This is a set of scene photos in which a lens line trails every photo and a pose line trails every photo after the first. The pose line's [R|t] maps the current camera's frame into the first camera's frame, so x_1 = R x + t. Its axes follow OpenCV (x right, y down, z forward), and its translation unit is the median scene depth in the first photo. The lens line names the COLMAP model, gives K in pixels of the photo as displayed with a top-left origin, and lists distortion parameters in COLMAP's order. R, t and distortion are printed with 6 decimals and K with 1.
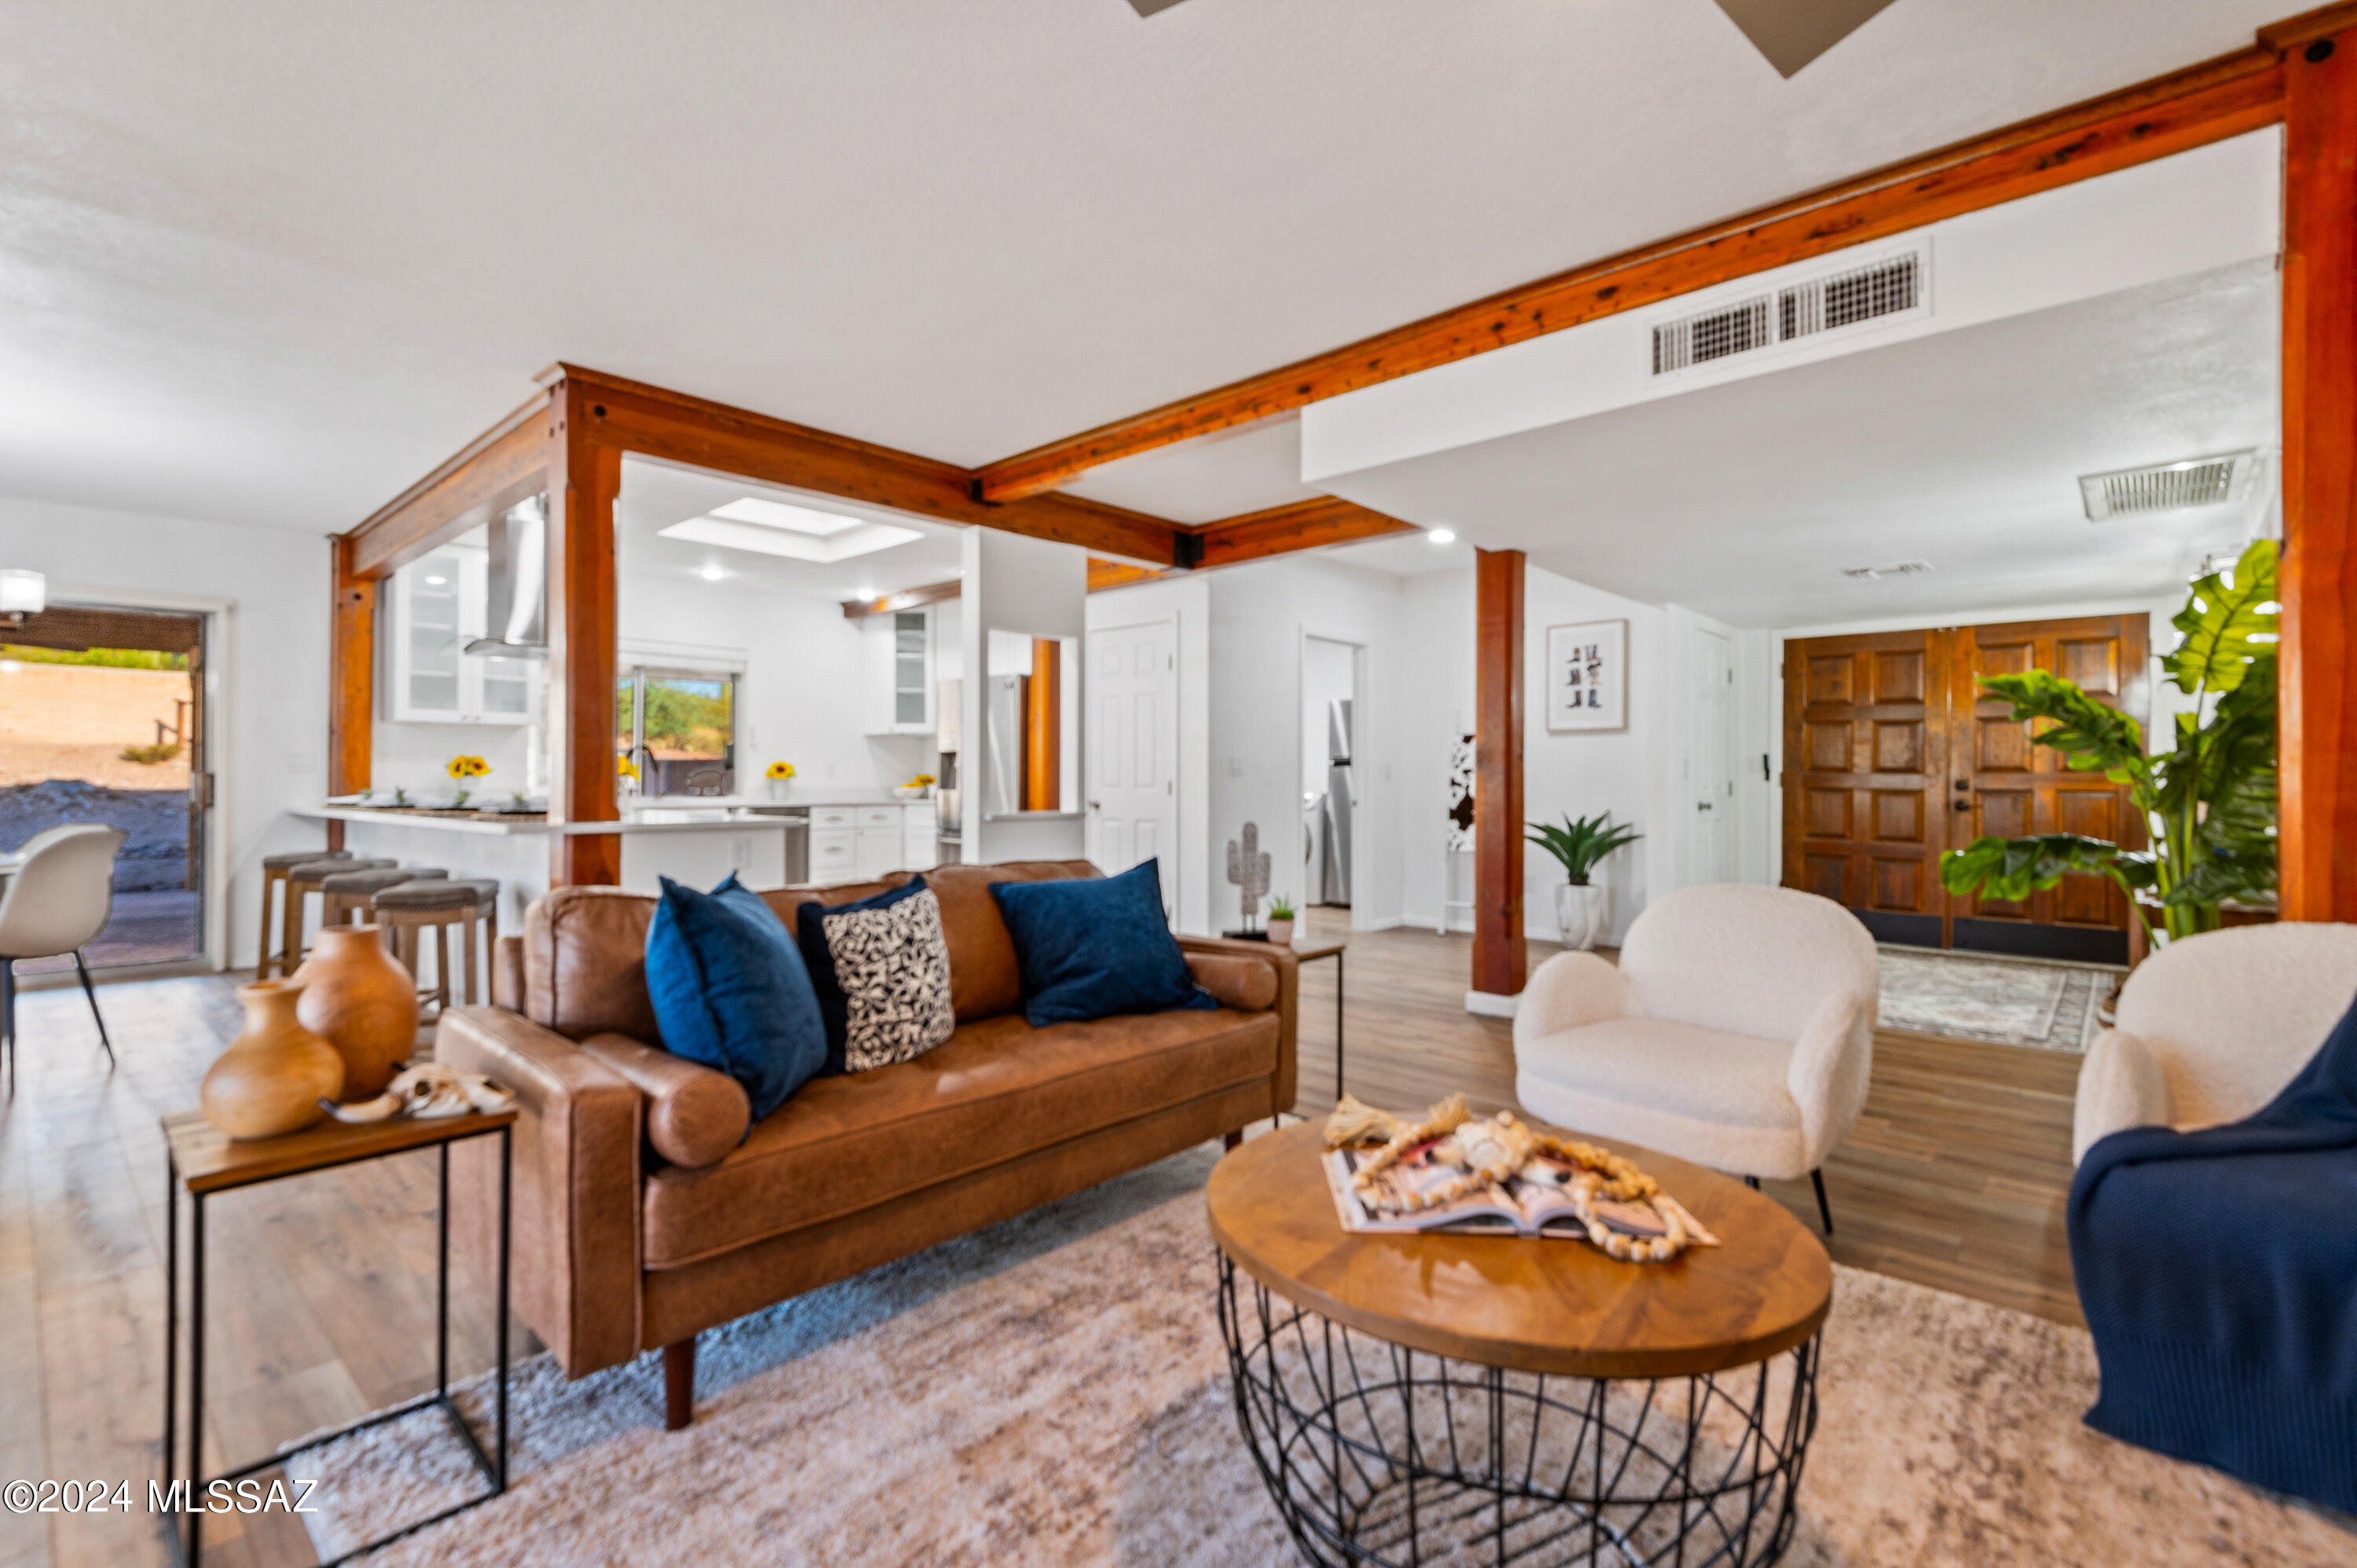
lens RADIAL K [[1052.0, 0, 1178.5], [0, 1052.0, 784.0], [0, 0, 1]] dist [0.037634, -0.020554]
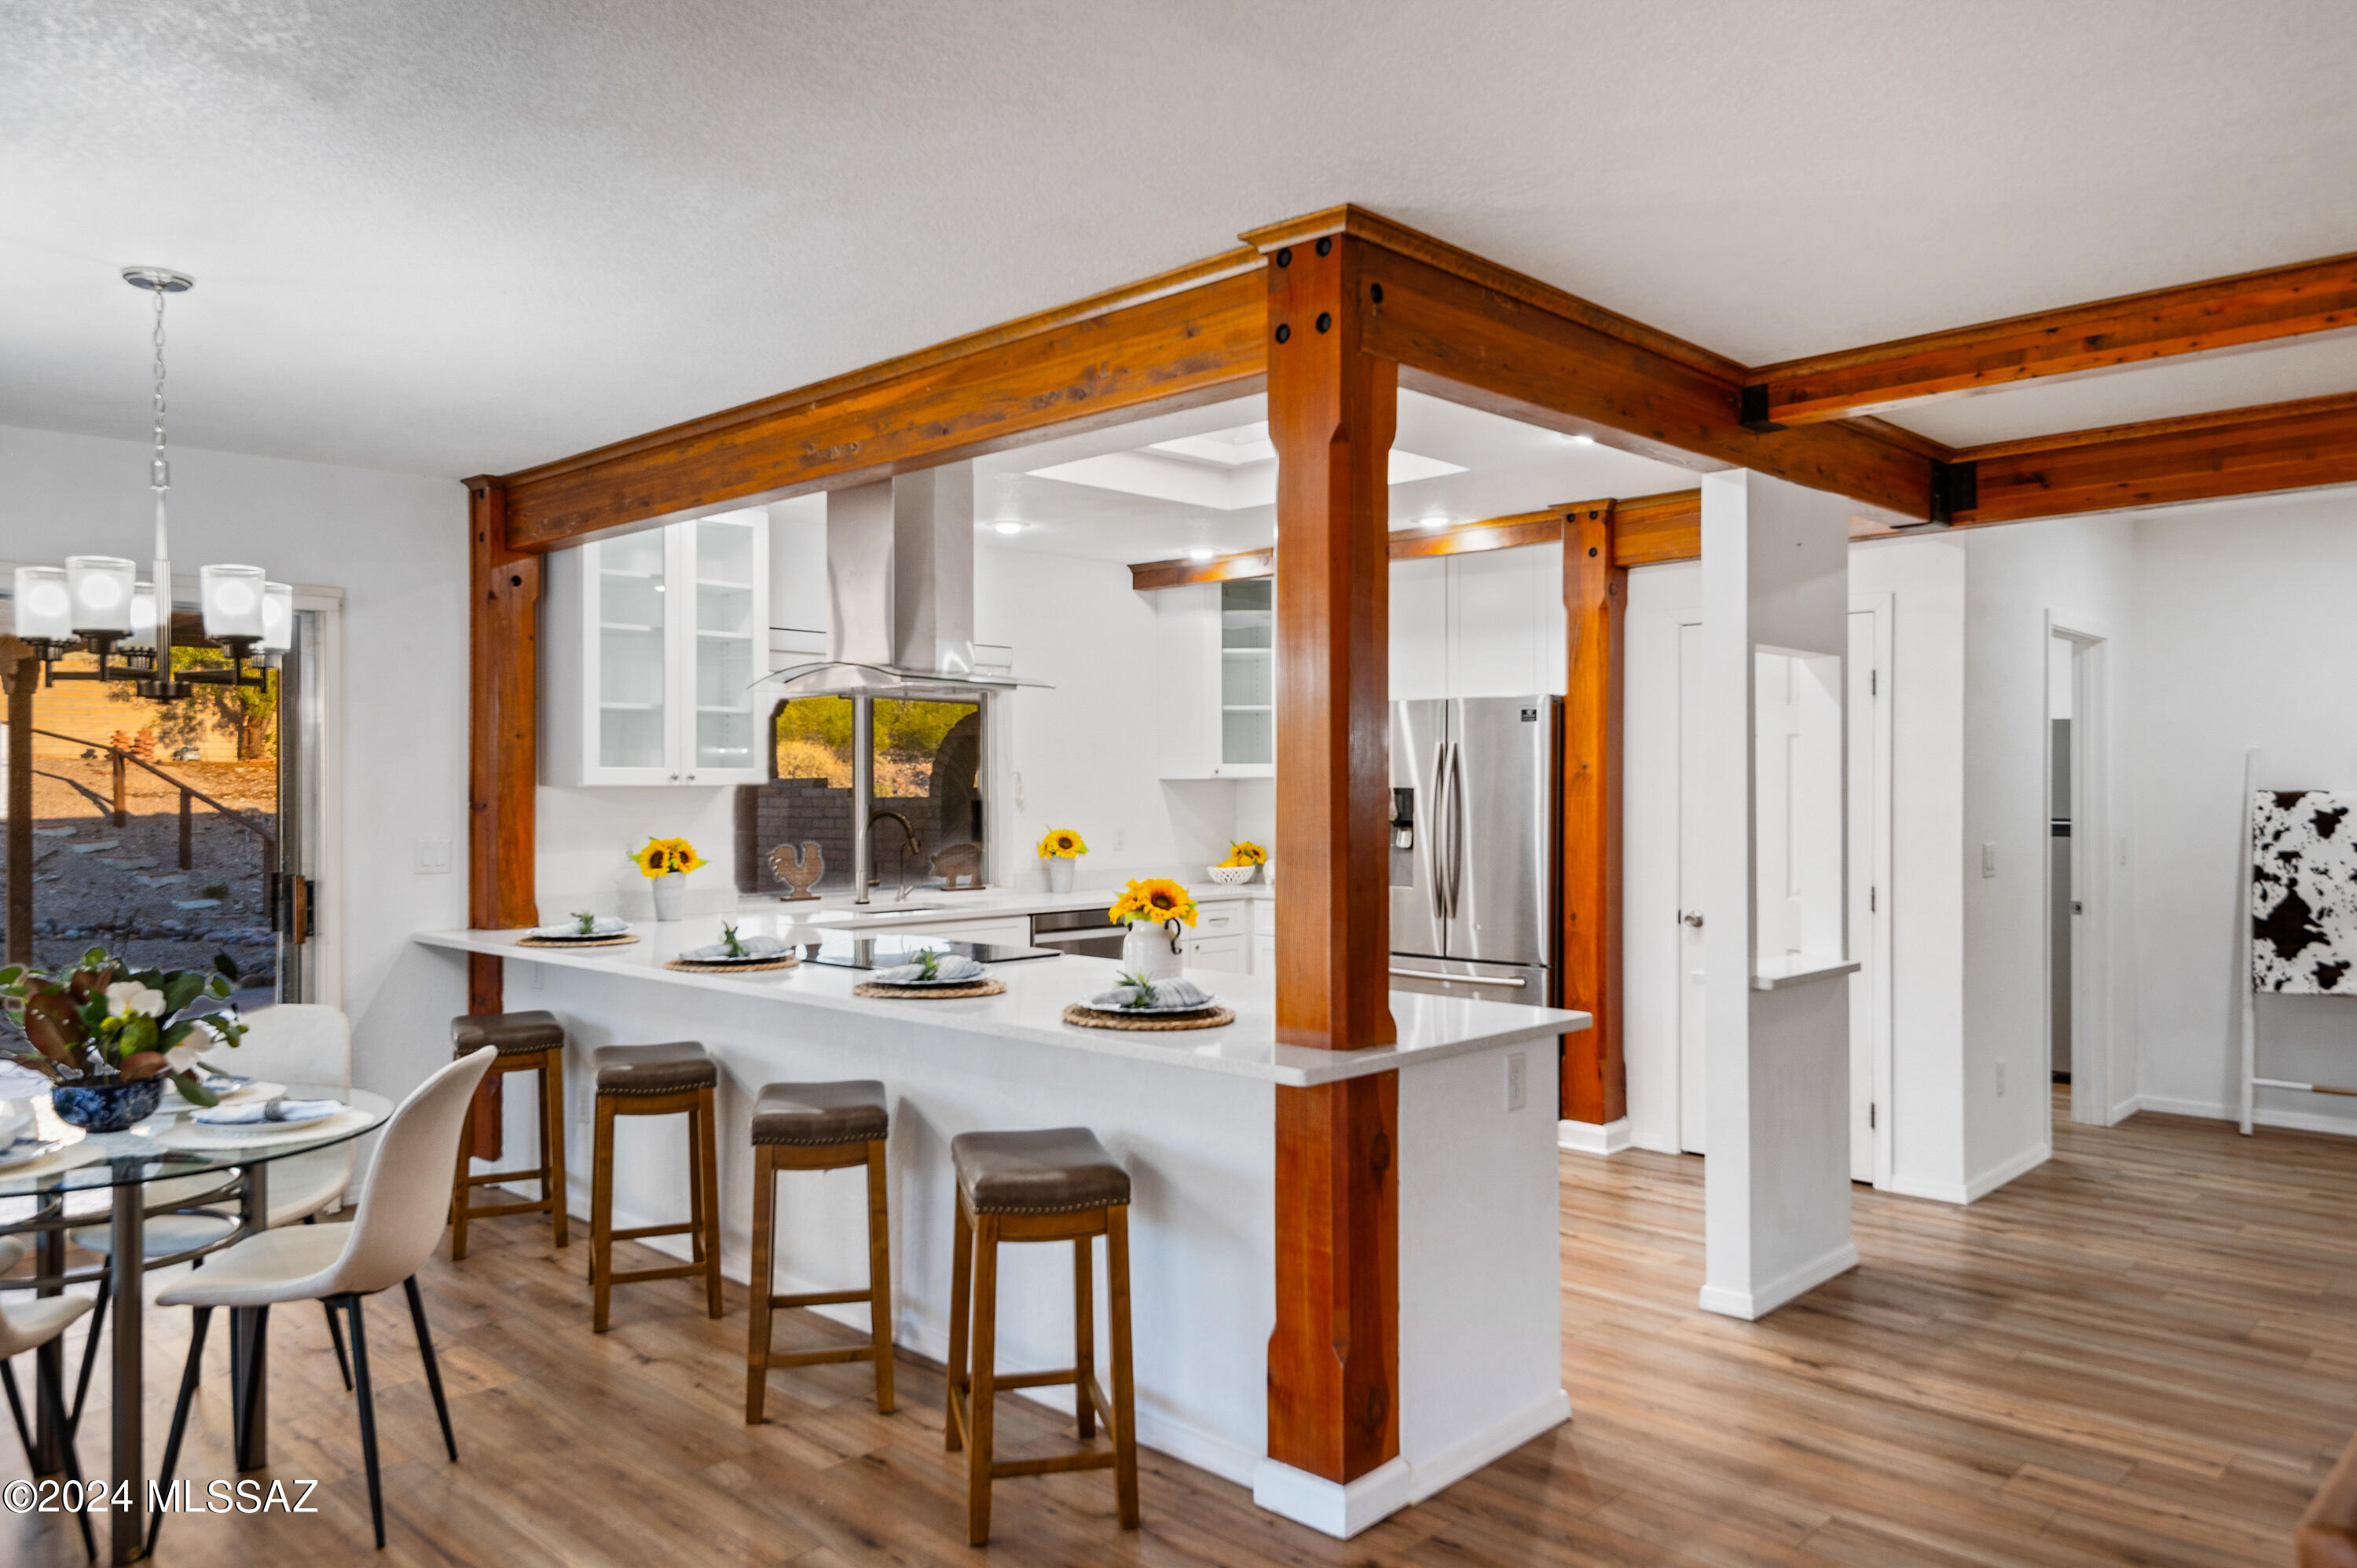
lens RADIAL K [[1603.8, 0, 1179.1], [0, 1603.8, 810.0], [0, 0, 1]] dist [0.014164, -0.000886]
pose [[0.999562, -0.000439, -0.029591, -0.365412], [0.000806, 0.999923, 0.012393, -0.056773], [0.029584, -0.012412, 0.999485, 0.101750]]
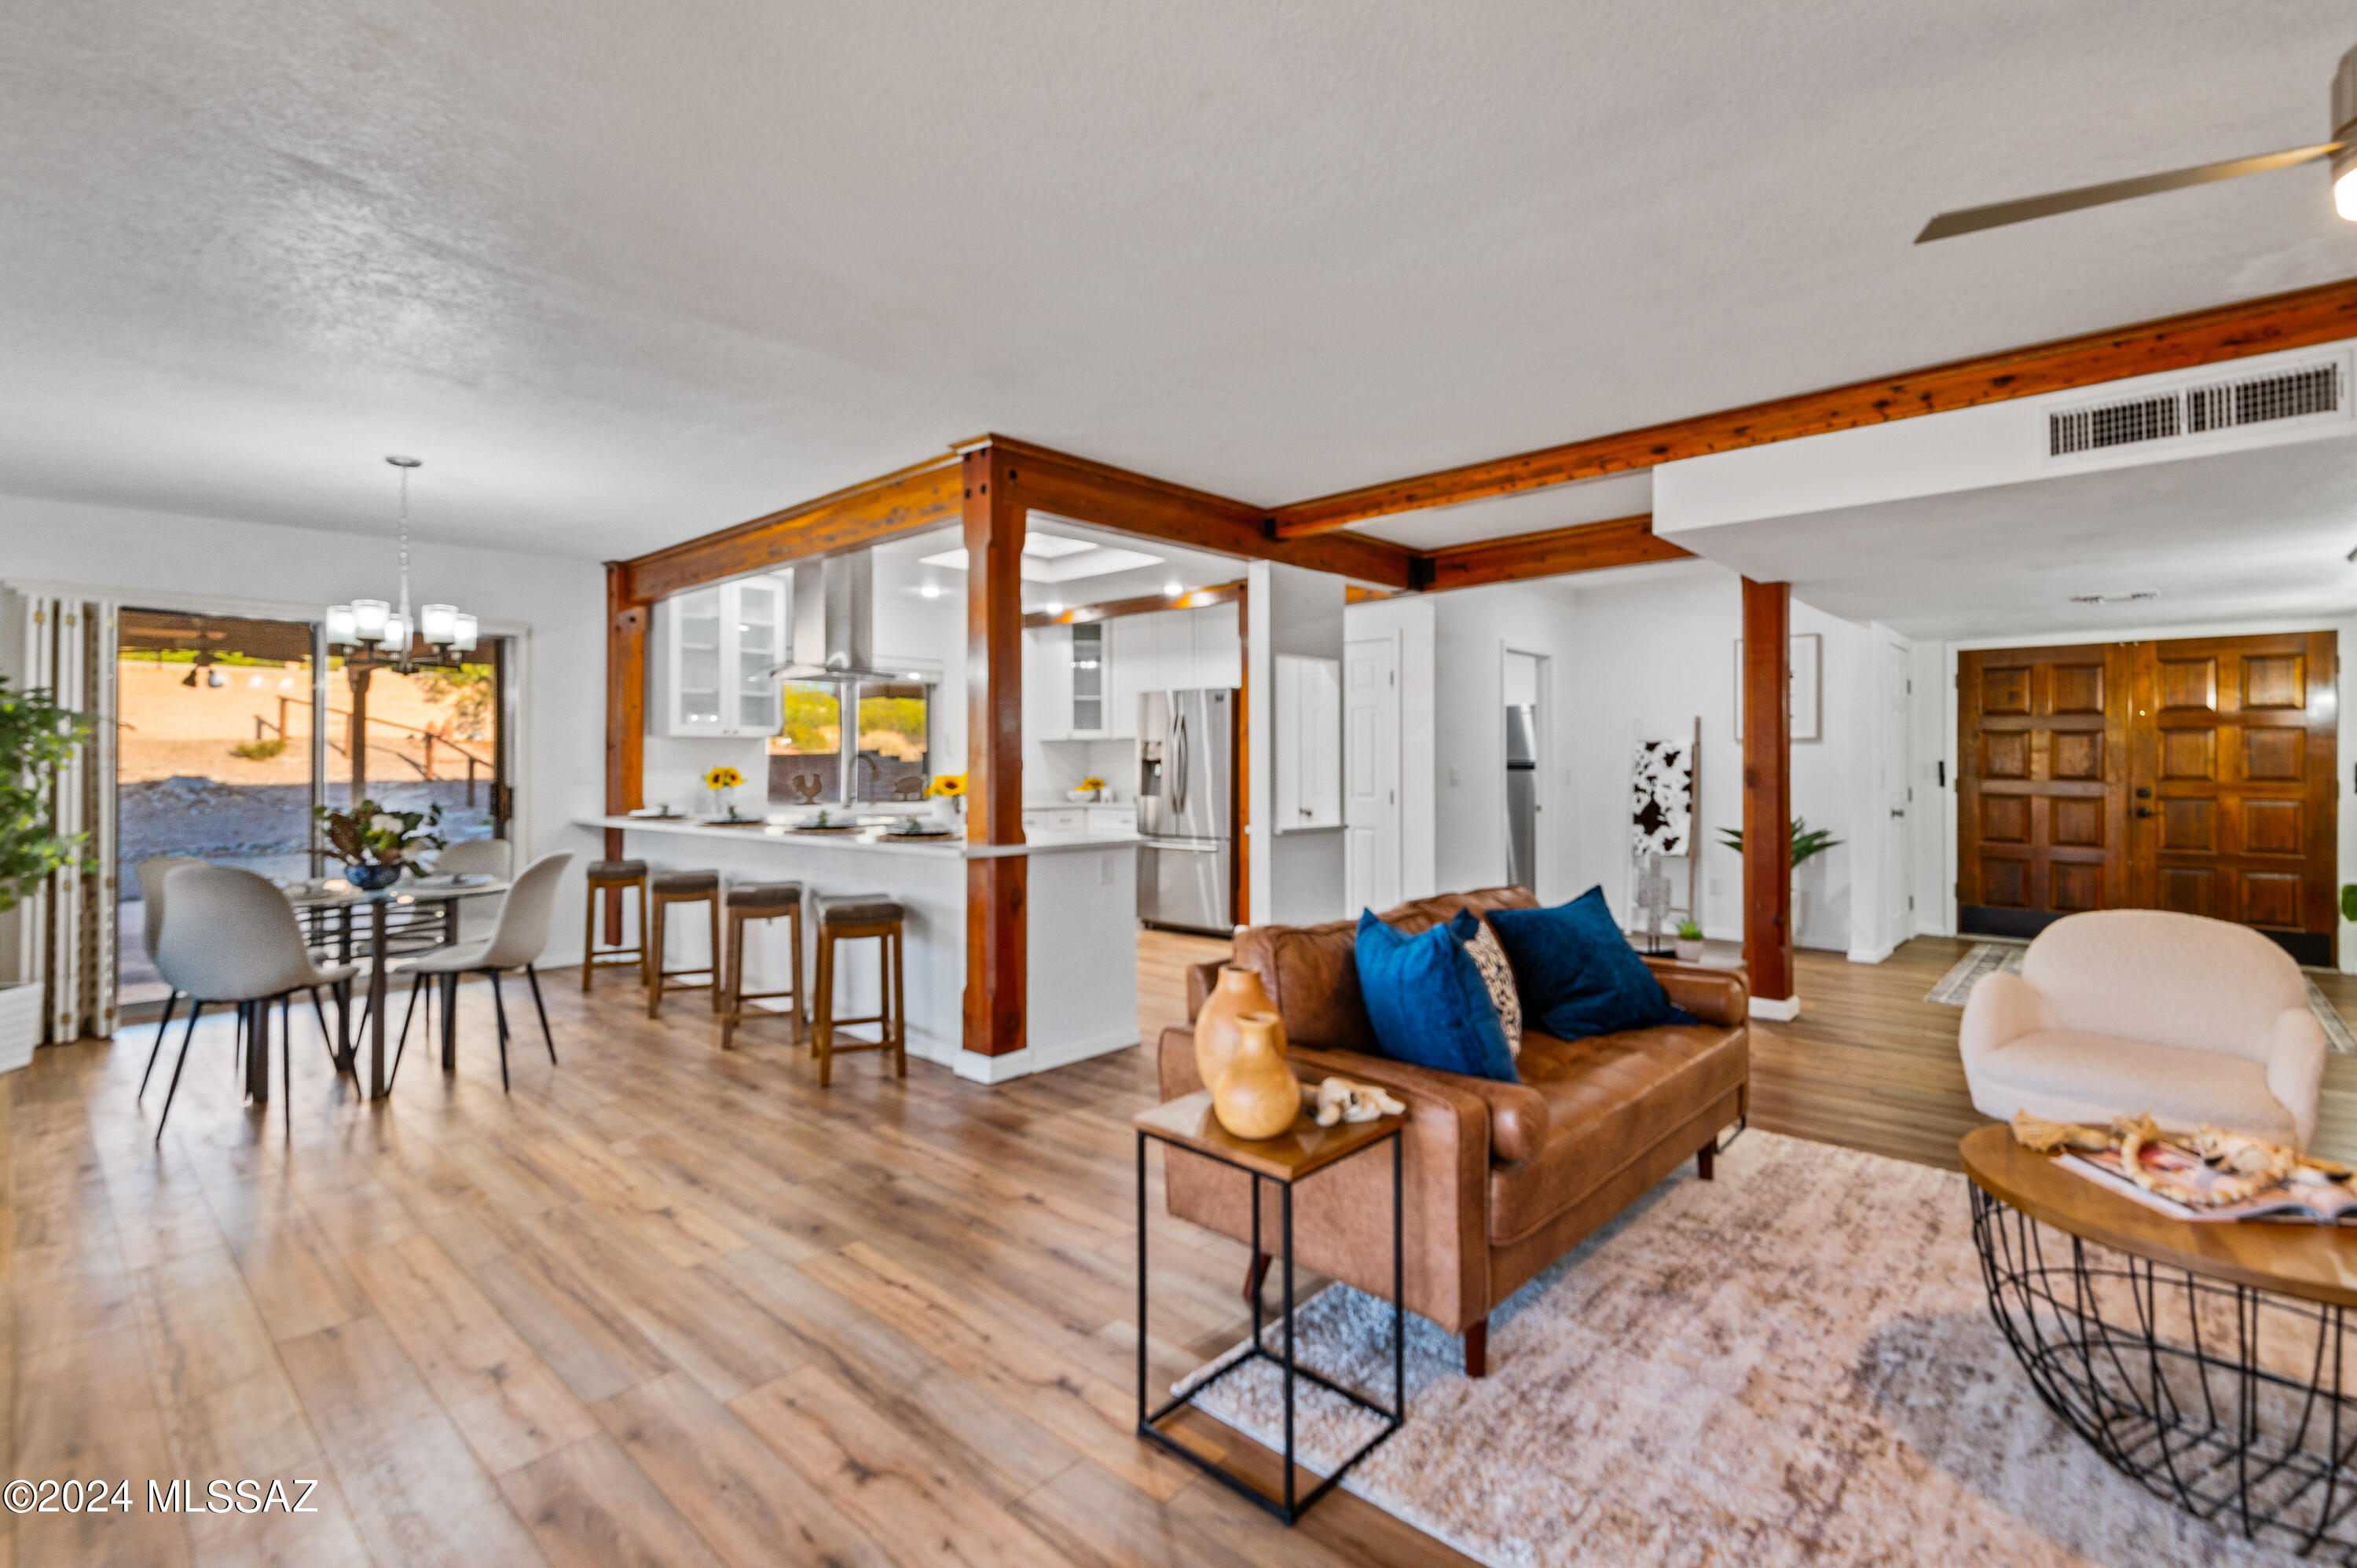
lens RADIAL K [[1058.9, 0, 1180.6], [0, 1058.9, 767.5], [0, 0, 1]] dist [0.030309, -0.017360]
pose [[0.999972, -0.001876, -0.007250, -0.212530], [0.001867, 0.999998, -0.001143, -0.025525], [0.007252, 0.001129, 0.999973, -0.062126]]
